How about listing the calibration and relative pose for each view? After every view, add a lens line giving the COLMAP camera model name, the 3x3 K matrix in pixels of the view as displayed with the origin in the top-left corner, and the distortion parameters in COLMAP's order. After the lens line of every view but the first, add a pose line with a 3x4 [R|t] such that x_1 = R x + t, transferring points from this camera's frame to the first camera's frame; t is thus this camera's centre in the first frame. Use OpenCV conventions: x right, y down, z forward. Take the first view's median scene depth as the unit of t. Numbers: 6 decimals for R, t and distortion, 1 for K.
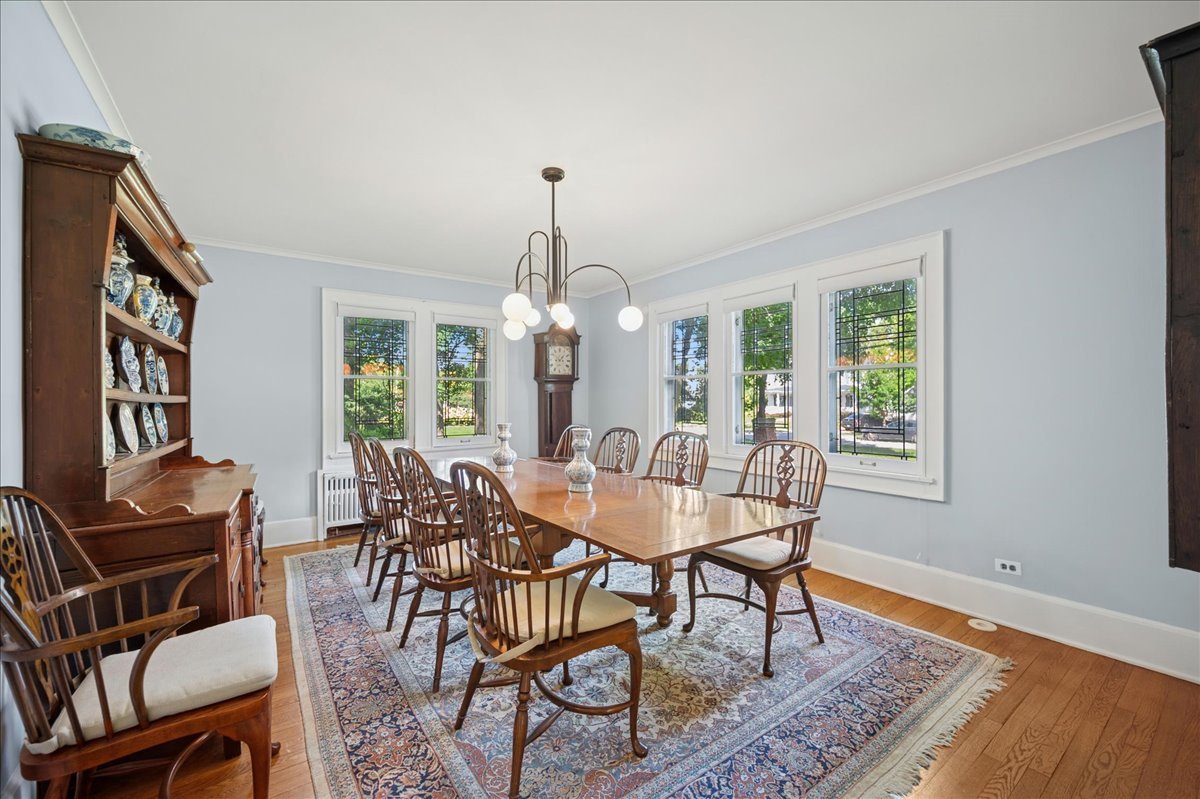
lens RADIAL K [[478.9, 0, 600.6], [0, 478.9, 405.9], [0, 0, 1]] dist [0.002113, 0.000137]
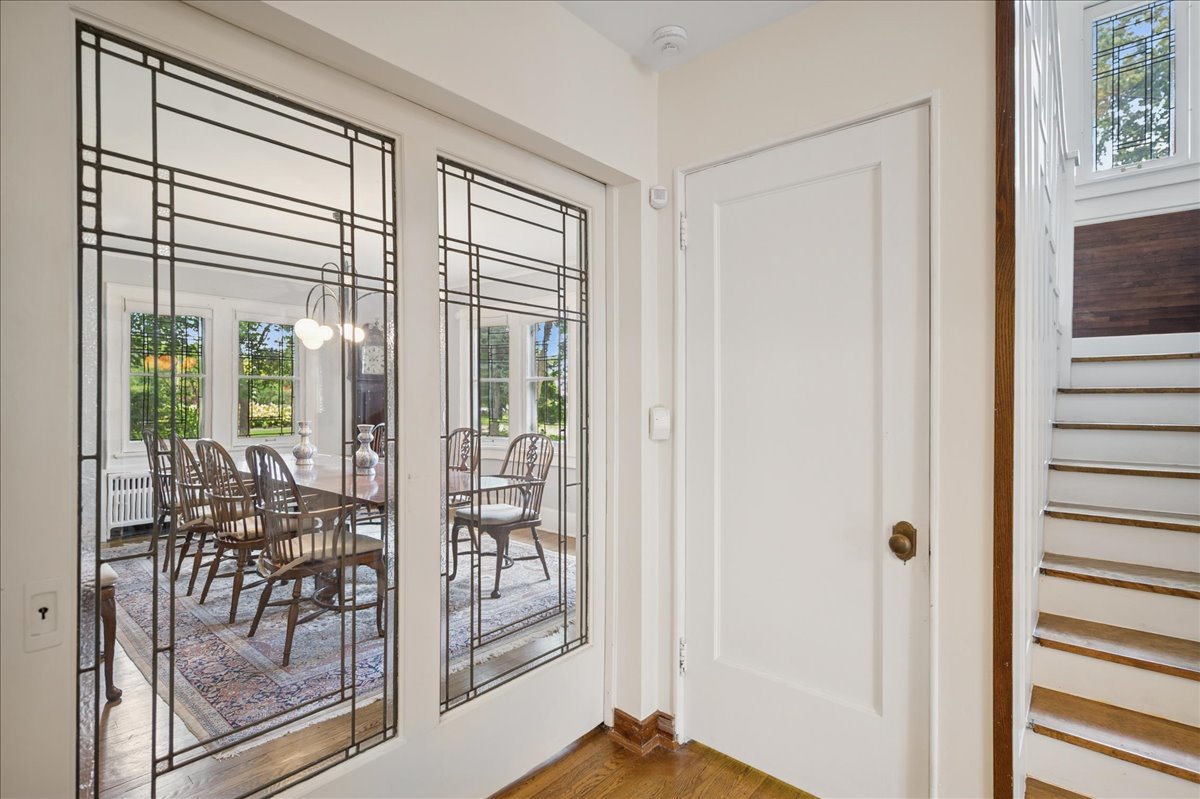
lens RADIAL K [[567.7, 0, 596.7], [0, 567.7, 398.0], [0, 0, 1]] dist [0.001575, 0.000108]
pose [[0.973477, 0.008425, 0.228630, 0.200898], [-0.006079, 0.999921, -0.010963, -0.008731], [-0.228704, 0.009282, 0.973452, -0.563293]]
